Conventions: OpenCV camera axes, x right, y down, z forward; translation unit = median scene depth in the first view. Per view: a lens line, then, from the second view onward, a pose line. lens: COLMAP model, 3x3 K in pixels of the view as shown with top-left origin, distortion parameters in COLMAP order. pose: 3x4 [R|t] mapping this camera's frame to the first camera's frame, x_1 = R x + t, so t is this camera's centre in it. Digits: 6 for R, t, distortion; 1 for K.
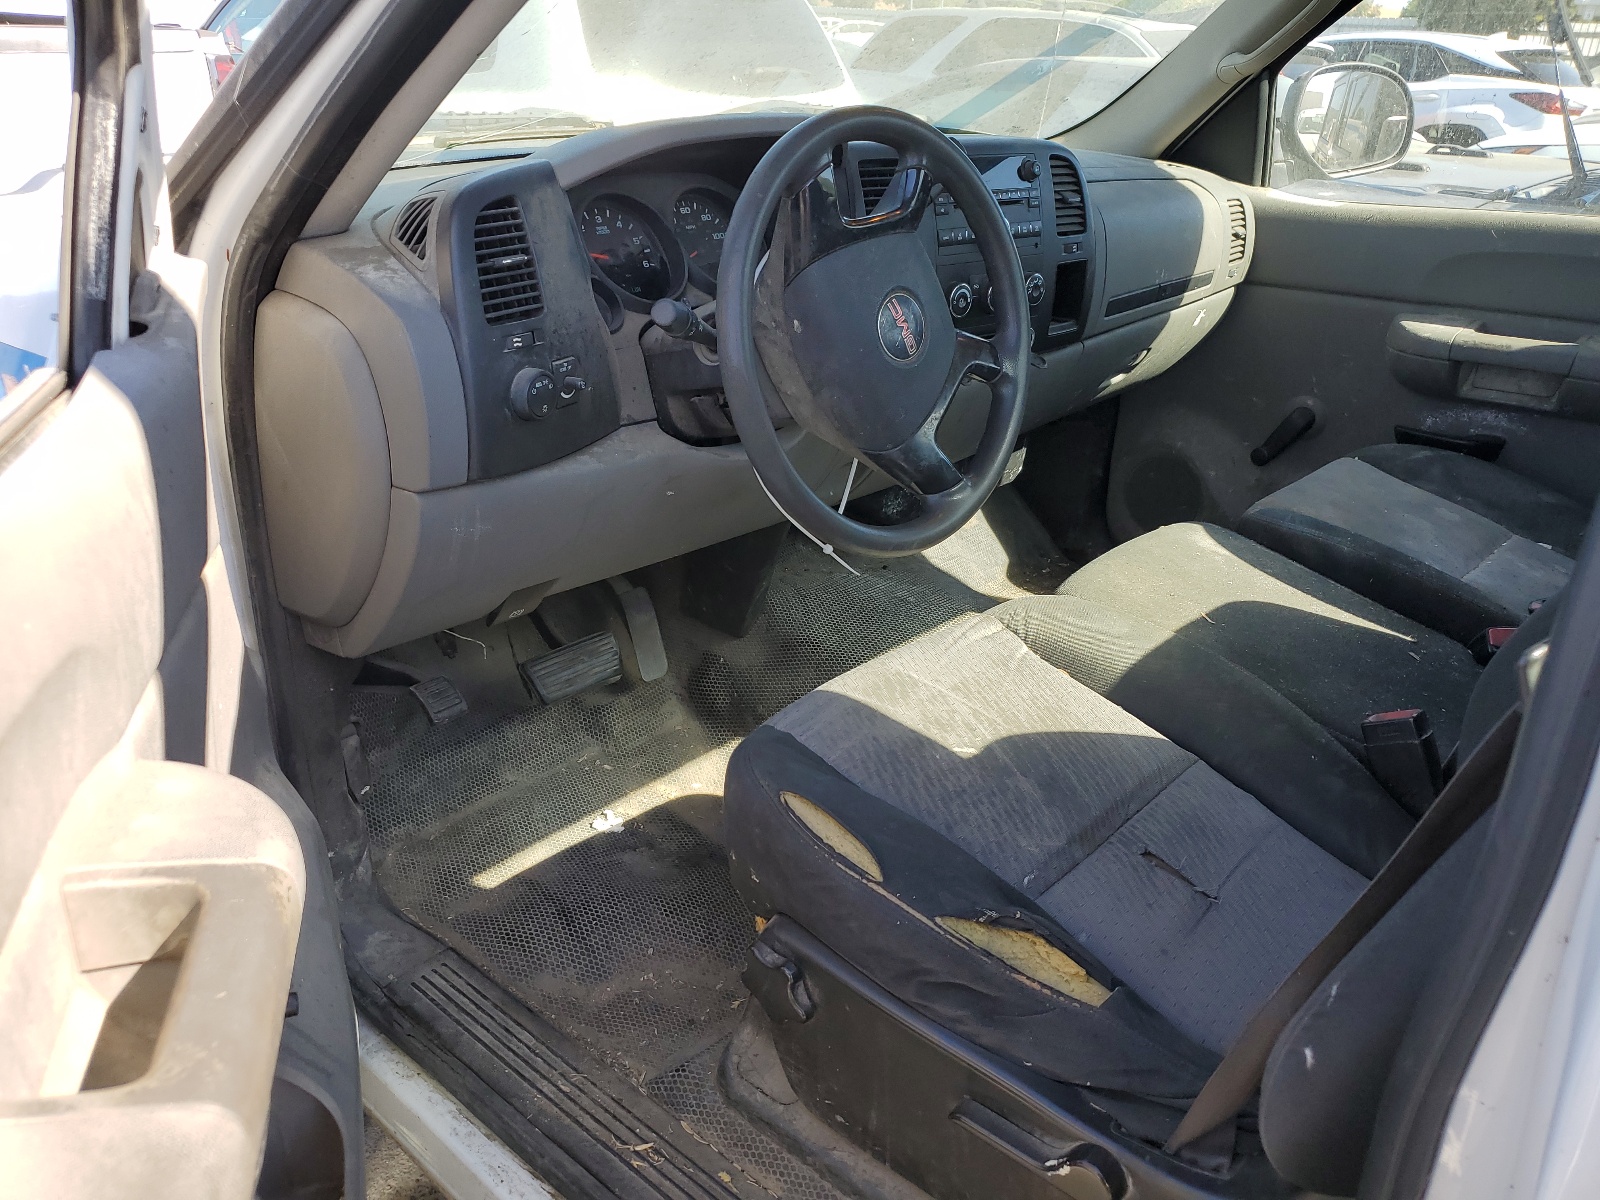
lens RADIAL K [[1318.8, 0, 800.0], [0, 1318.8, 600.0], [0, 0, 1]] dist [0.042581, -0.001670]
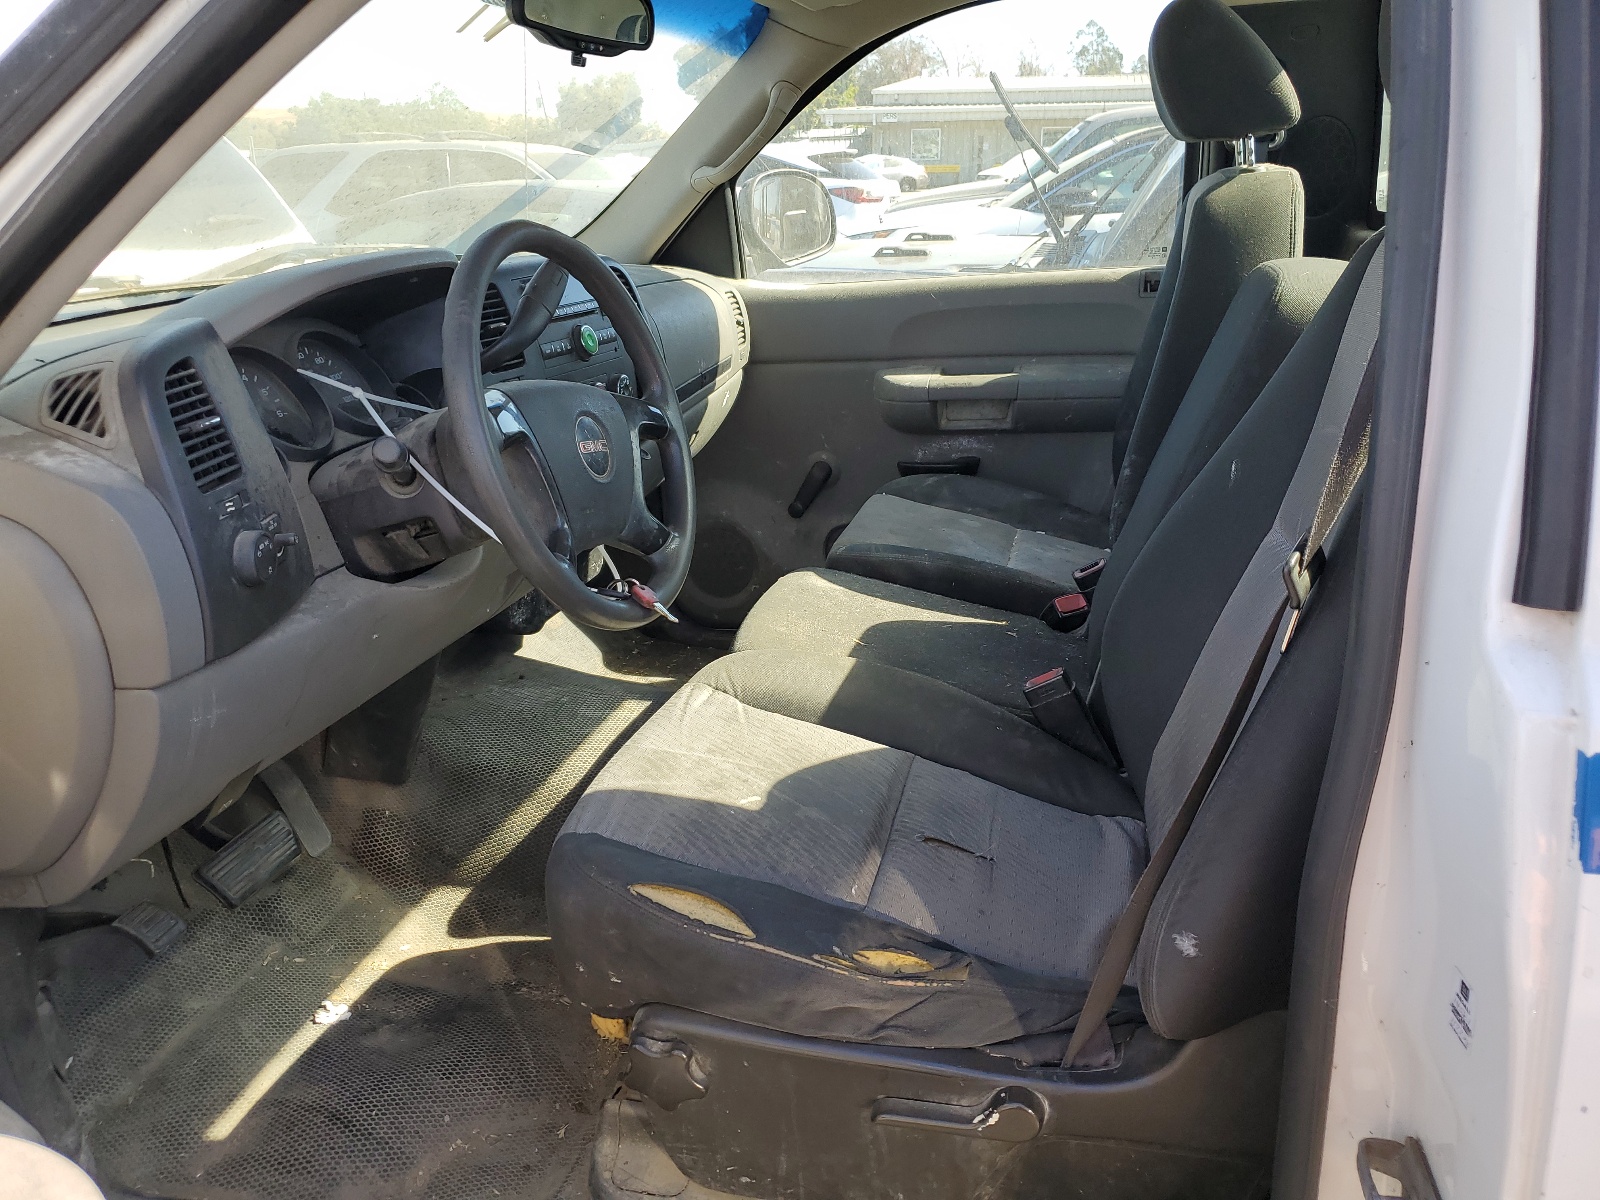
lens RADIAL K [[1307.8, 0, 800.0], [0, 1307.8, 600.0], [0, 0, 1]] dist [0.039276, -0.002569]
pose [[0.880292, -0.214048, 0.423402, -0.196516], [0.248602, 0.968218, -0.027390, -0.003636], [-0.404082, 0.129370, 0.905528, 0.001297]]
